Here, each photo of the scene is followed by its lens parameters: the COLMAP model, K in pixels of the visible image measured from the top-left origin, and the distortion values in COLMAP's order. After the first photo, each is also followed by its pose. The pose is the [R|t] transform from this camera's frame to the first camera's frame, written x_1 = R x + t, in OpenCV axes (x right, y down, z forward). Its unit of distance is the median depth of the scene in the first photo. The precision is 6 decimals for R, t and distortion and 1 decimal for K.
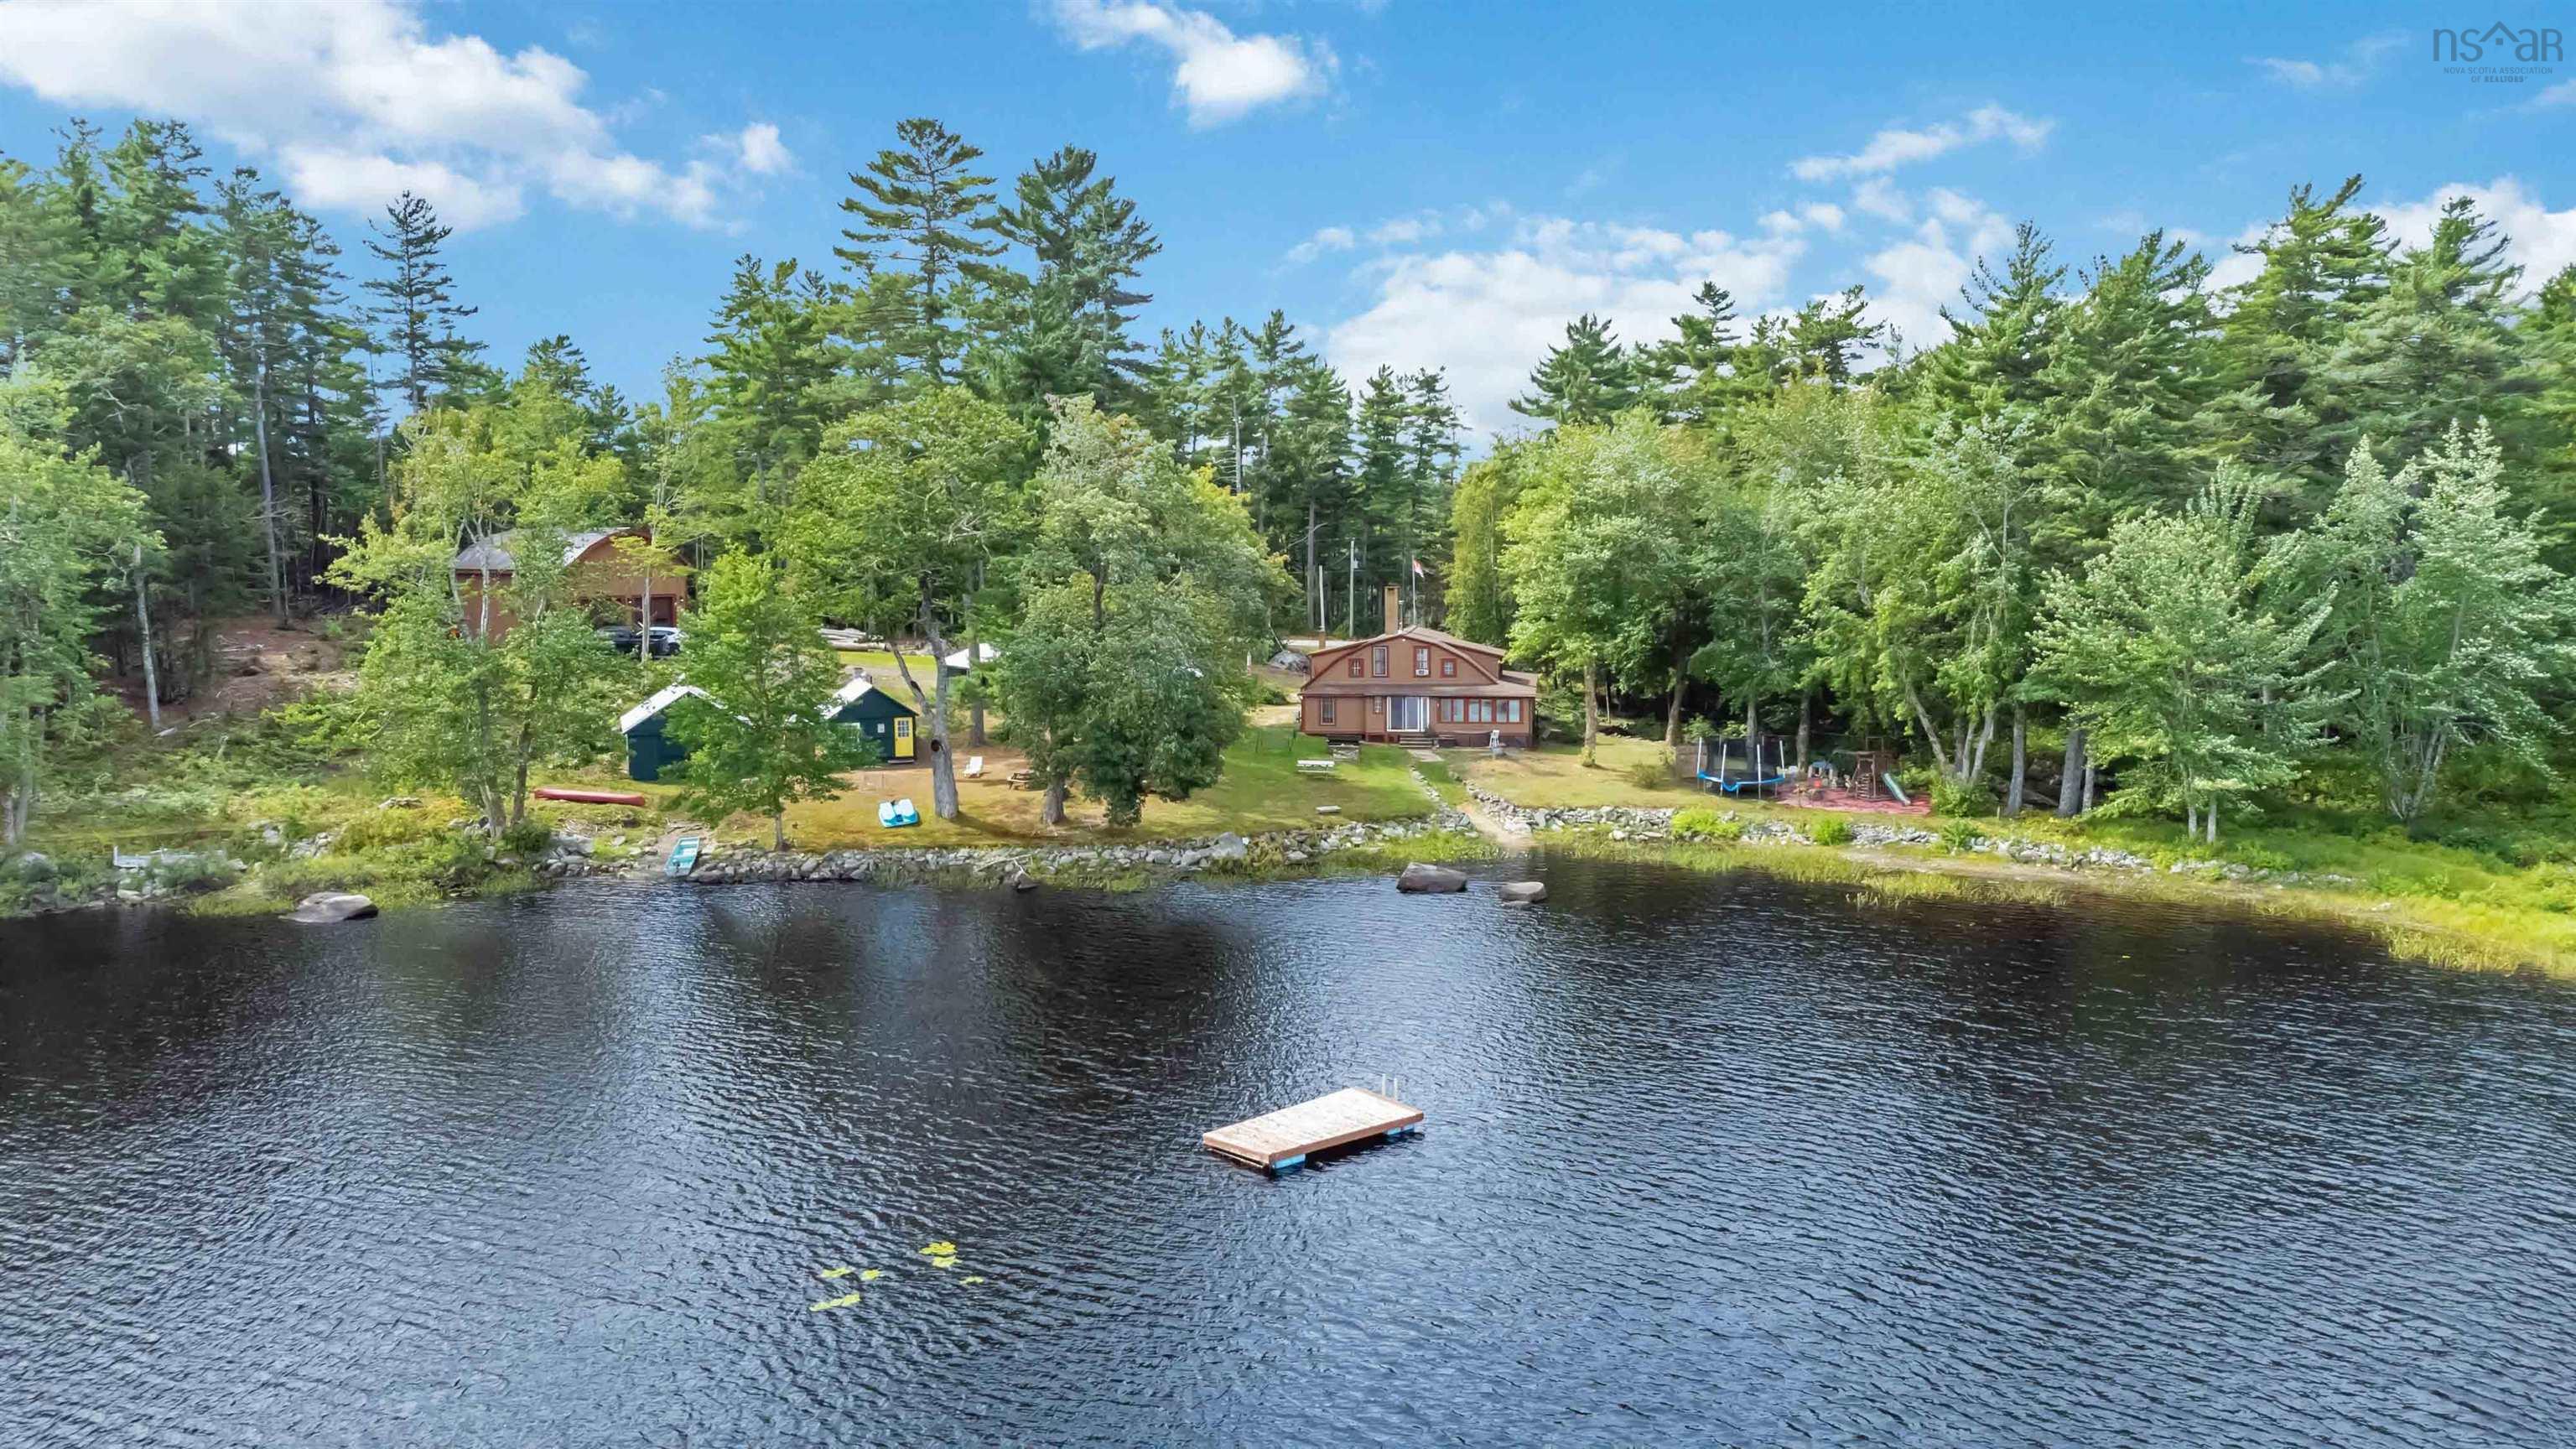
lens RADIAL K [[1881.5, 0, 1288.3], [0, 1881.5, 735.0], [0, 0, 1]] dist [0.052301, -0.001266]
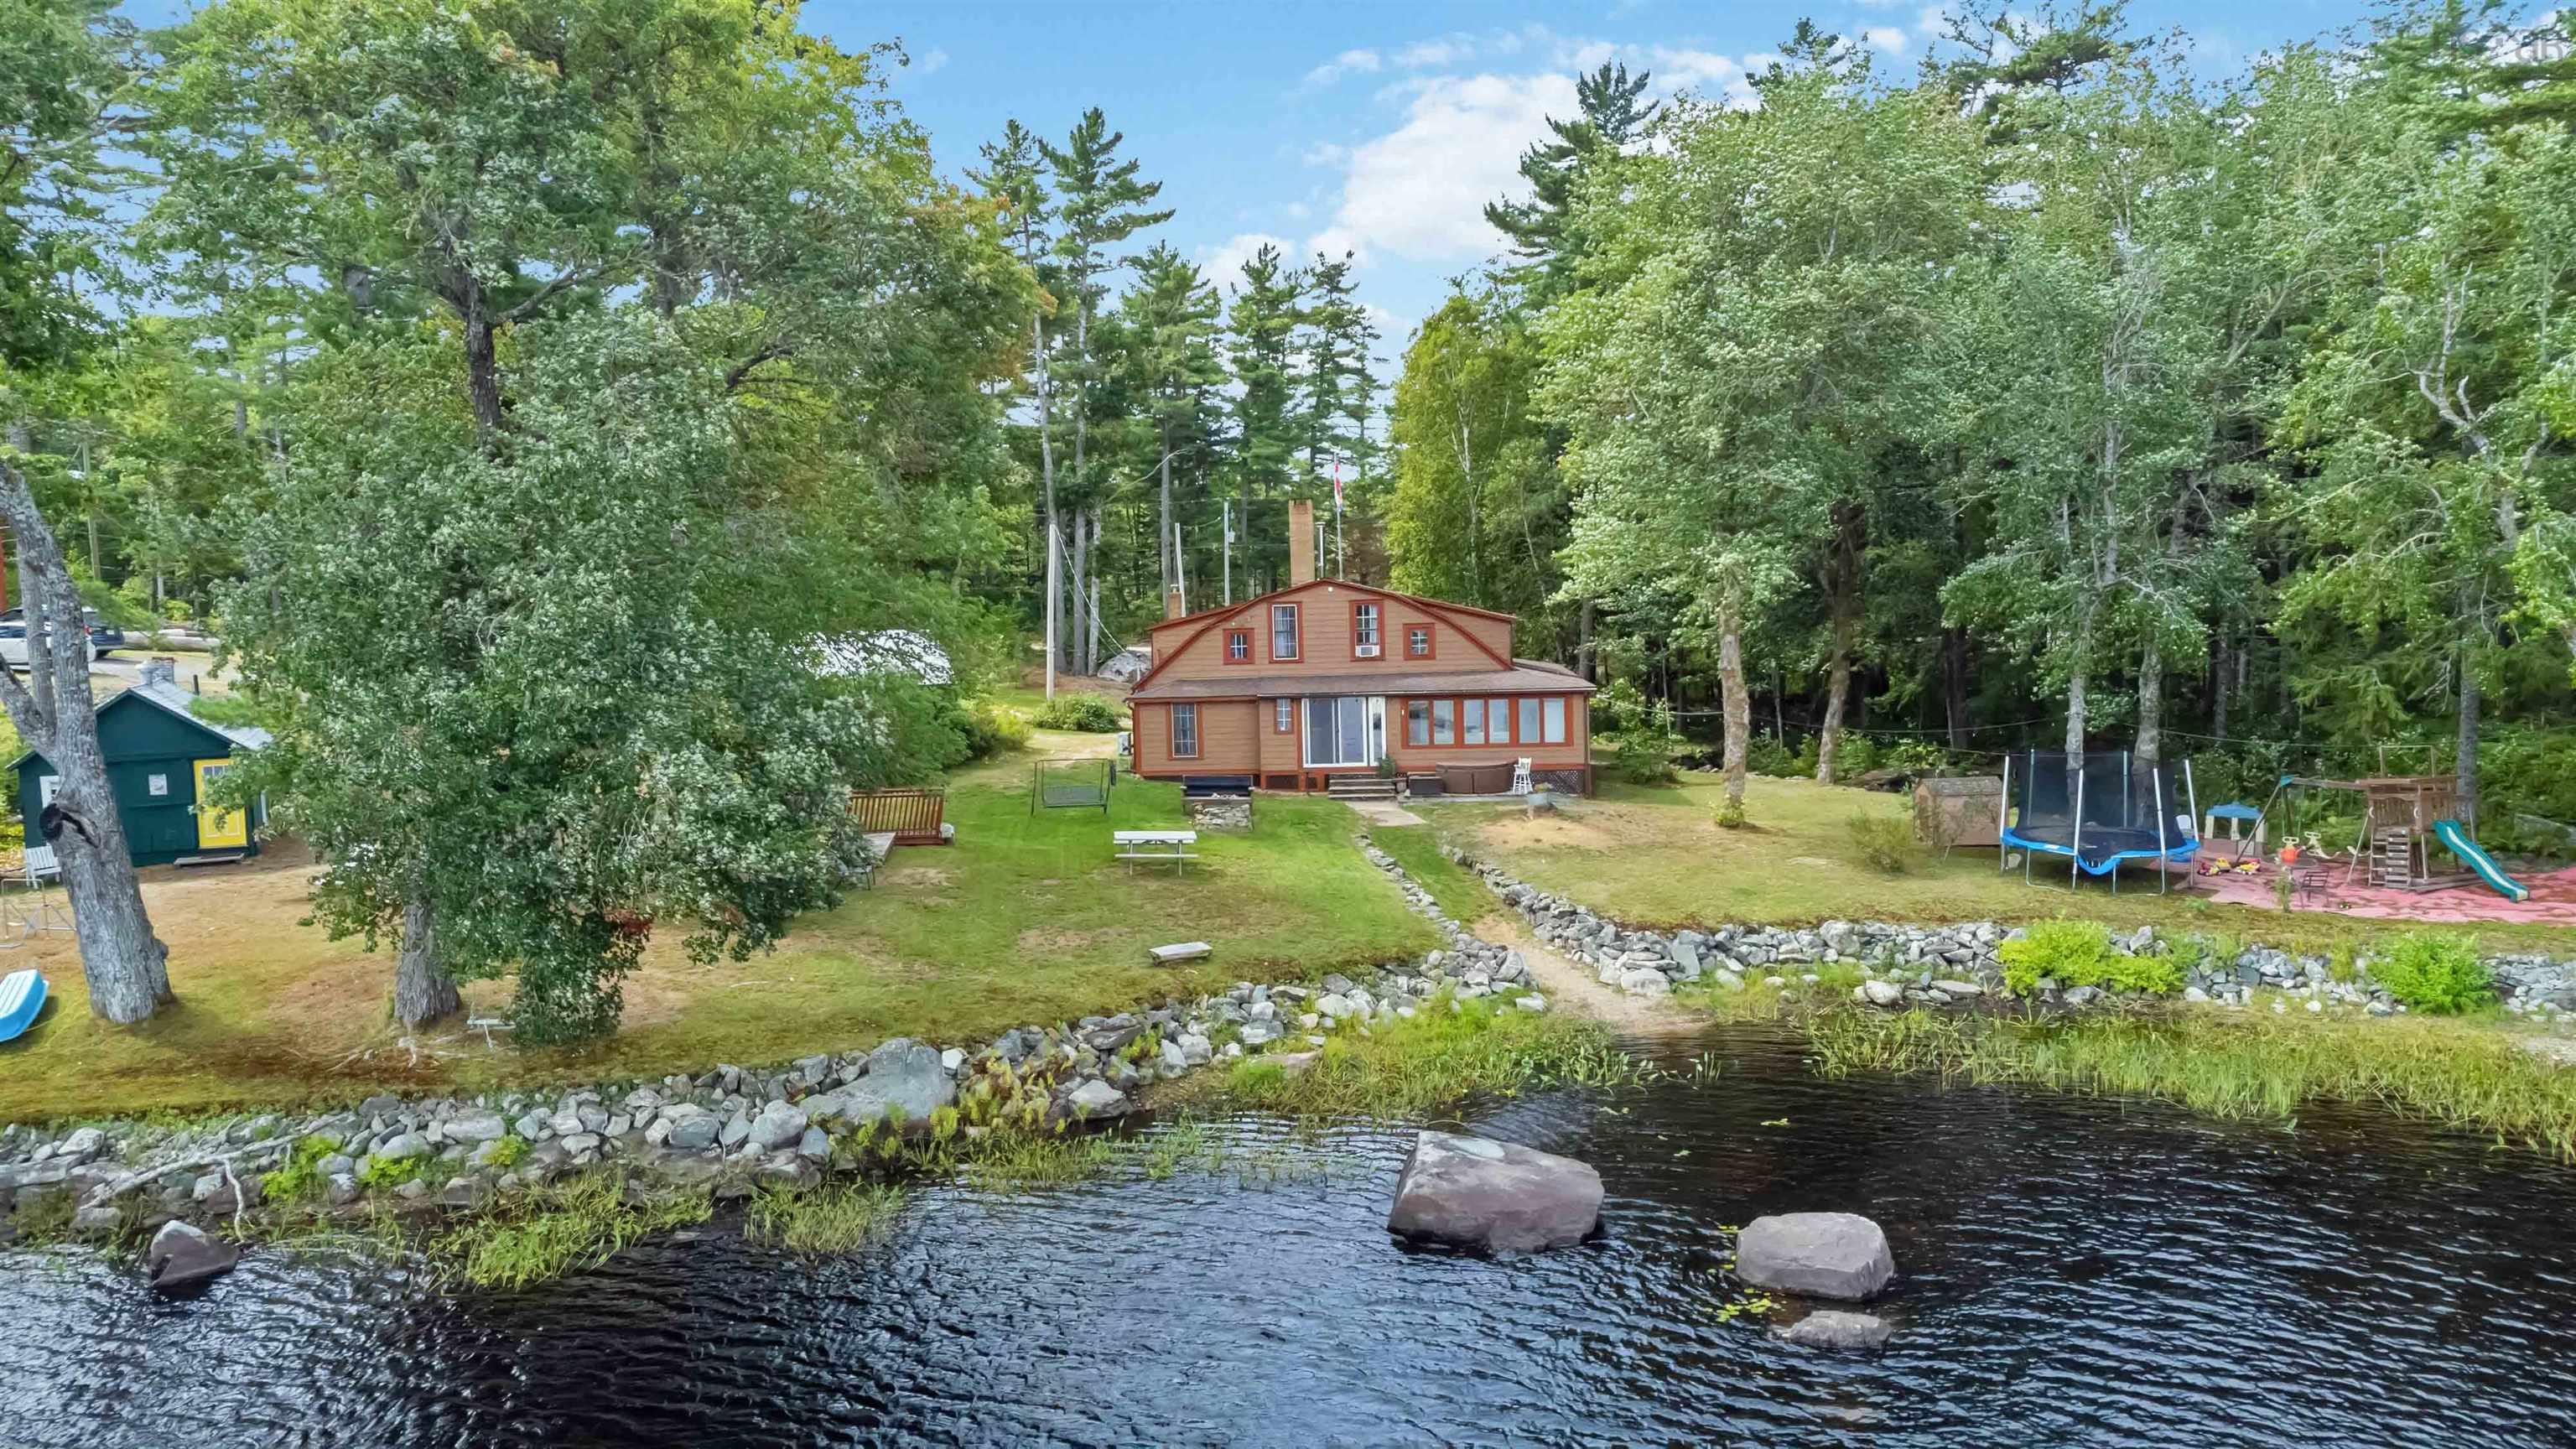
lens RADIAL K [[1881.5, 0, 1281.6], [0, 1881.5, 743.2], [0, 0, 1]] dist [0.052301, -0.001266]
pose [[0.997820, -0.025226, 0.060980, 0.016851], [0.027042, 0.999210, -0.029140, 0.006127], [-0.060197, 0.030725, 0.997714, 0.514405]]
